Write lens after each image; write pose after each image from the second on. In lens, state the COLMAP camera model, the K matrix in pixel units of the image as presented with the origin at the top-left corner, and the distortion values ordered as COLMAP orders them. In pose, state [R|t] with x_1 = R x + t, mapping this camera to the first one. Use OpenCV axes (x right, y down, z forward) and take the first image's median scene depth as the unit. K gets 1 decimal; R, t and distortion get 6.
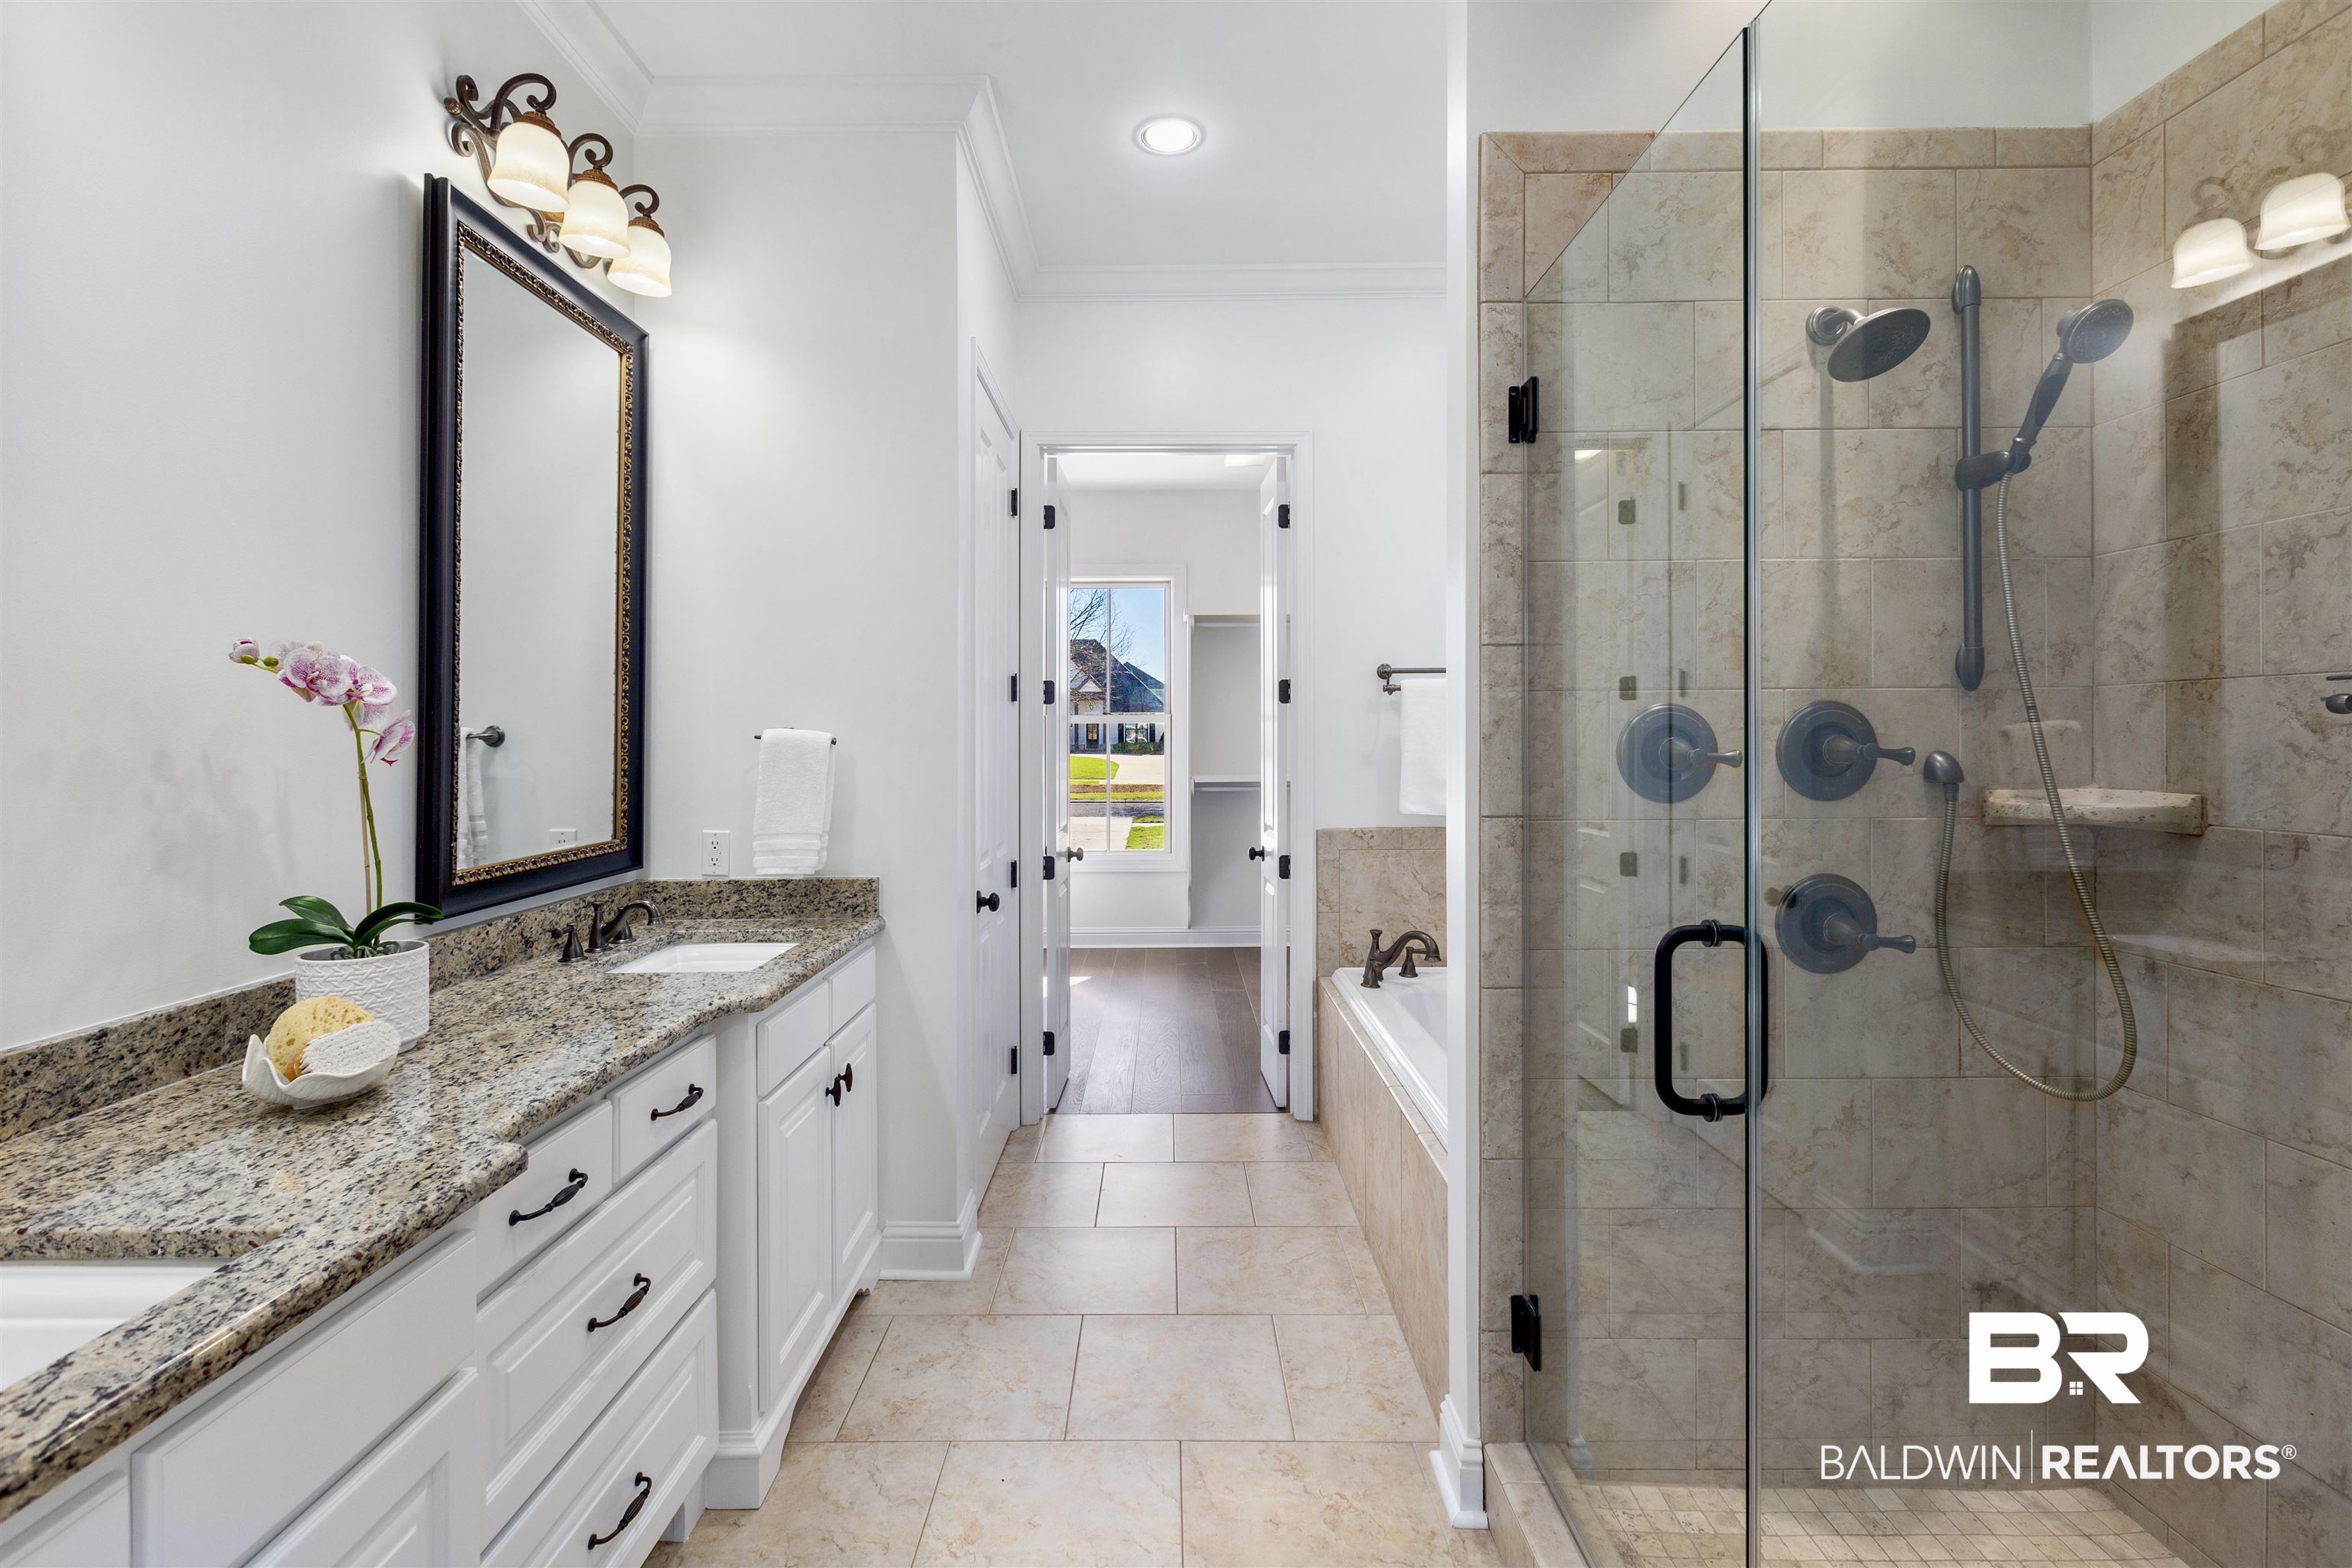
lens RADIAL K [[1072.9, 0, 1155.4], [0, 1072.9, 754.8], [0, 0, 1]] dist [0.001888, -0.000678]
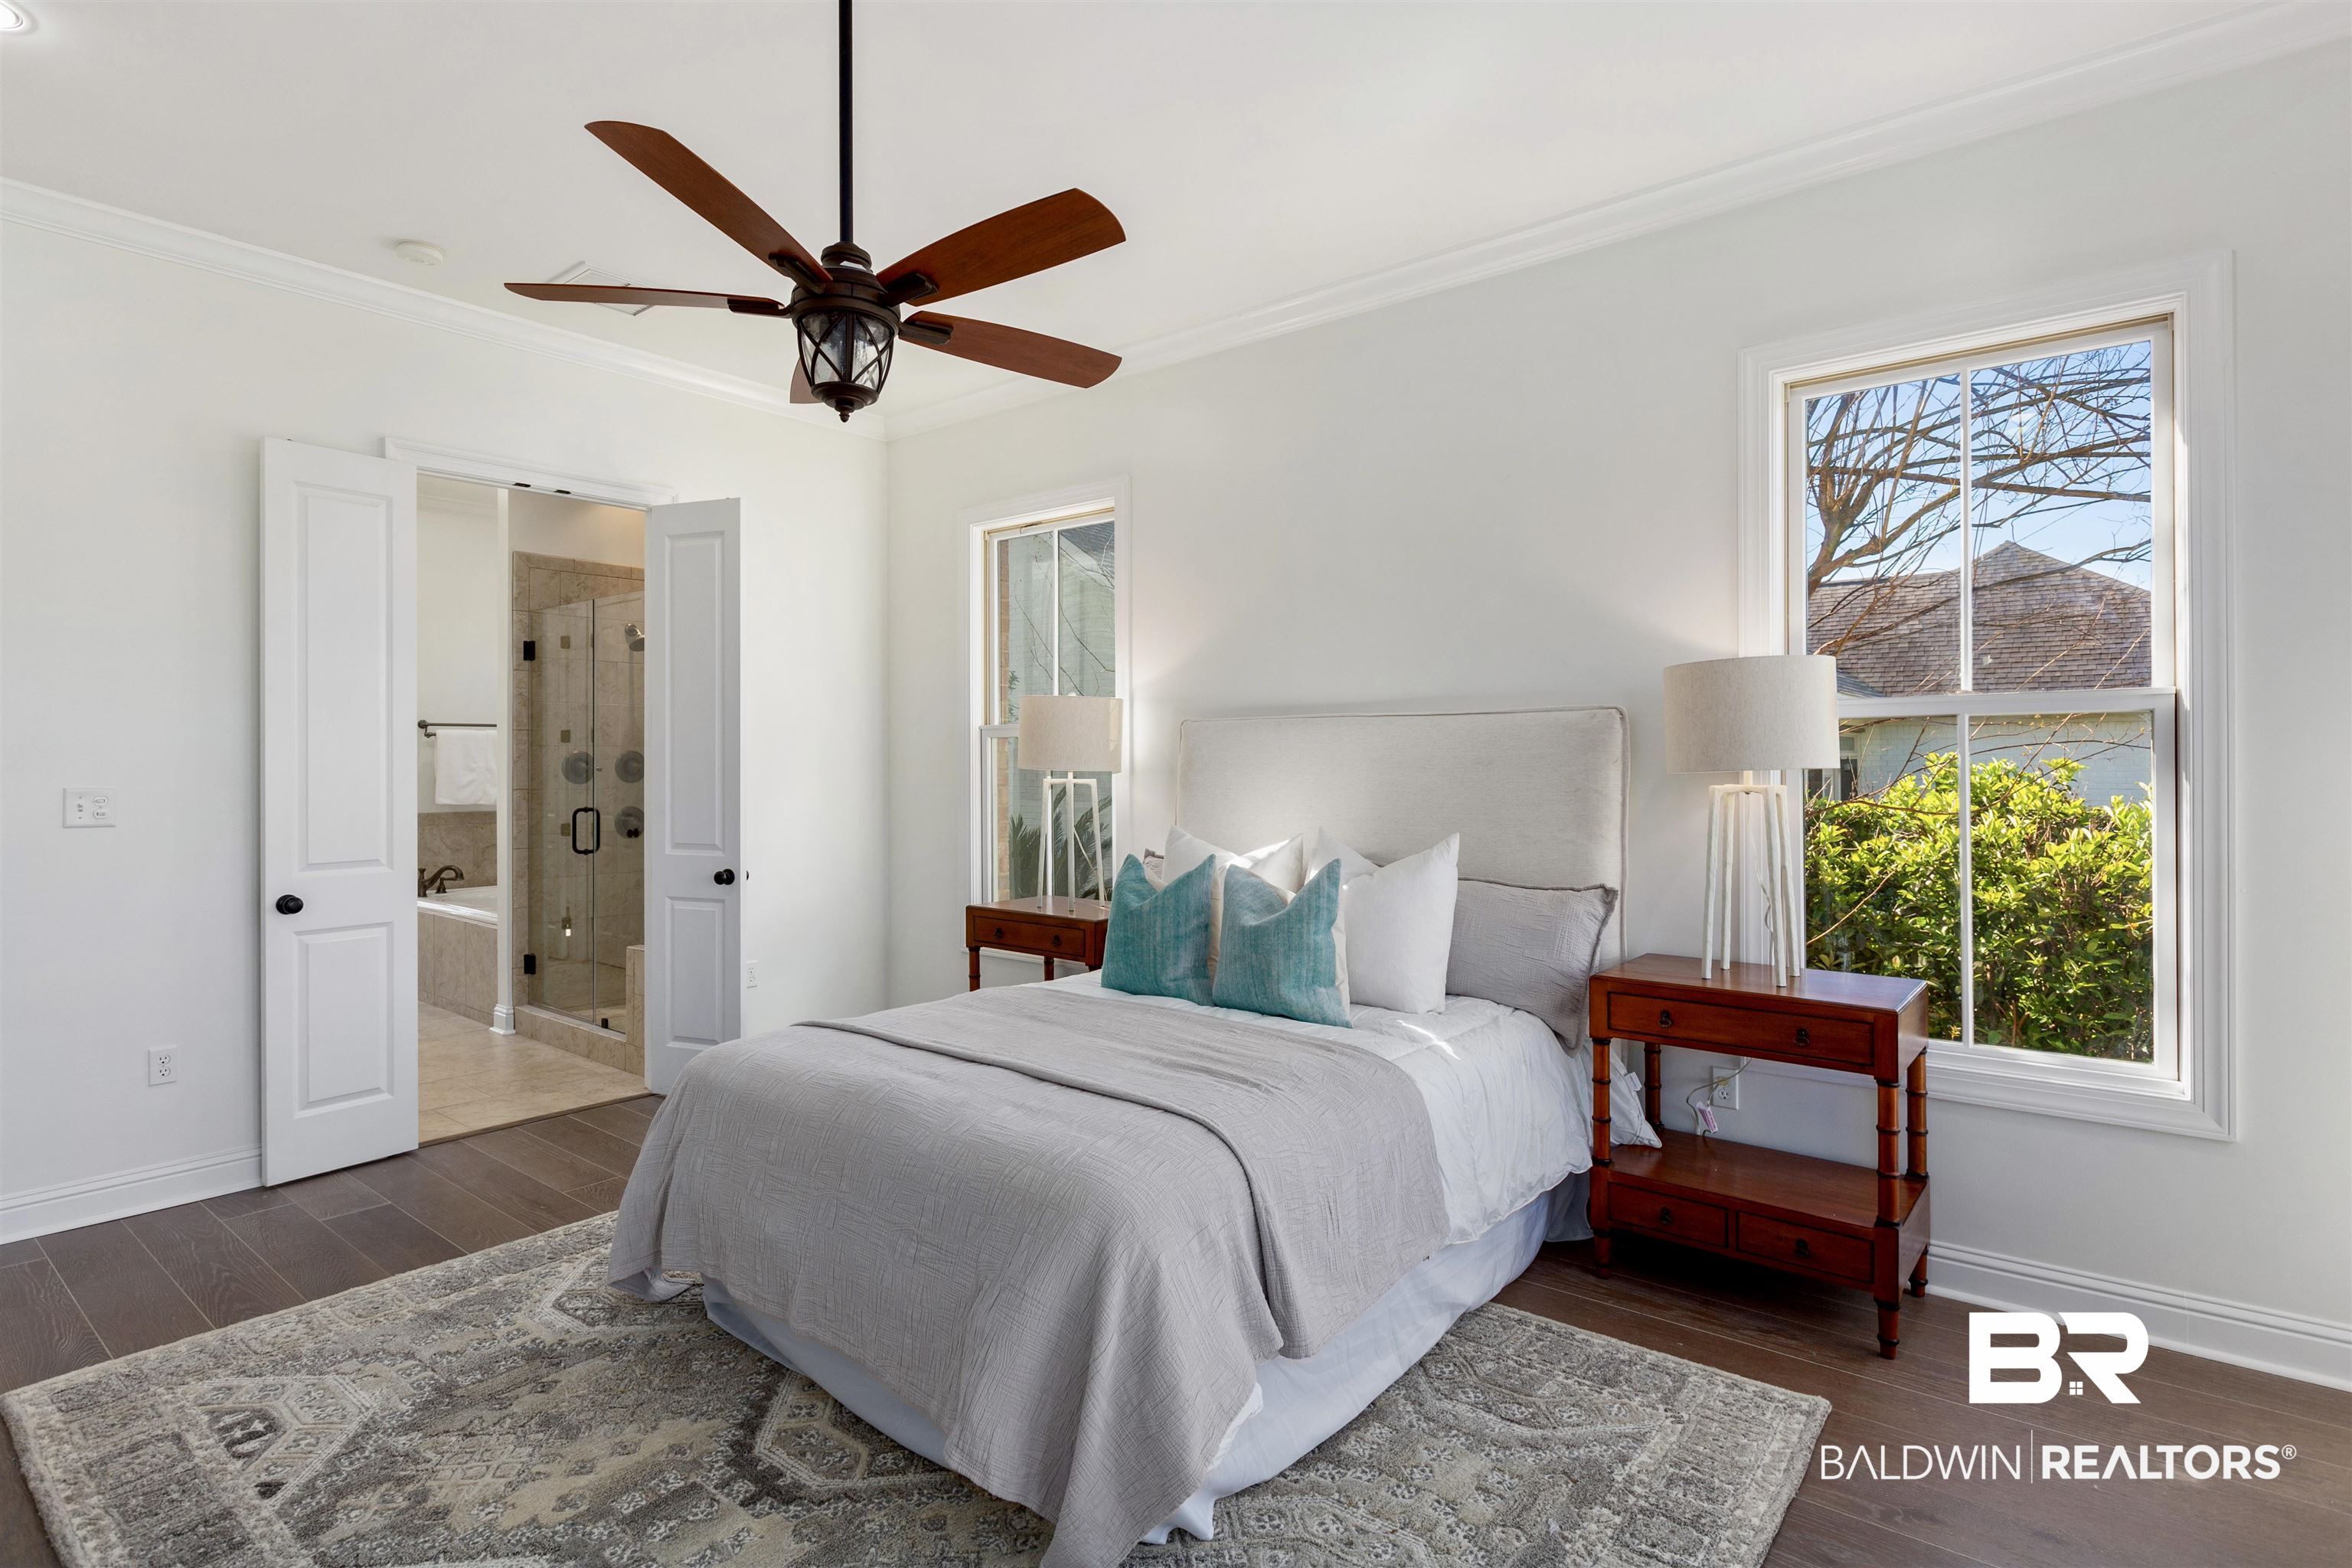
lens RADIAL K [[1189.1, 0, 1166.4], [0, 1189.1, 743.2], [0, 0, 1]] dist [-0.000142, 0.000418]
pose [[0.634540, 0.013378, 0.772775, -1.049976], [0.010623, 0.999605, -0.026028, 0.033968], [-0.772817, 0.024725, 0.634147, -2.375576]]
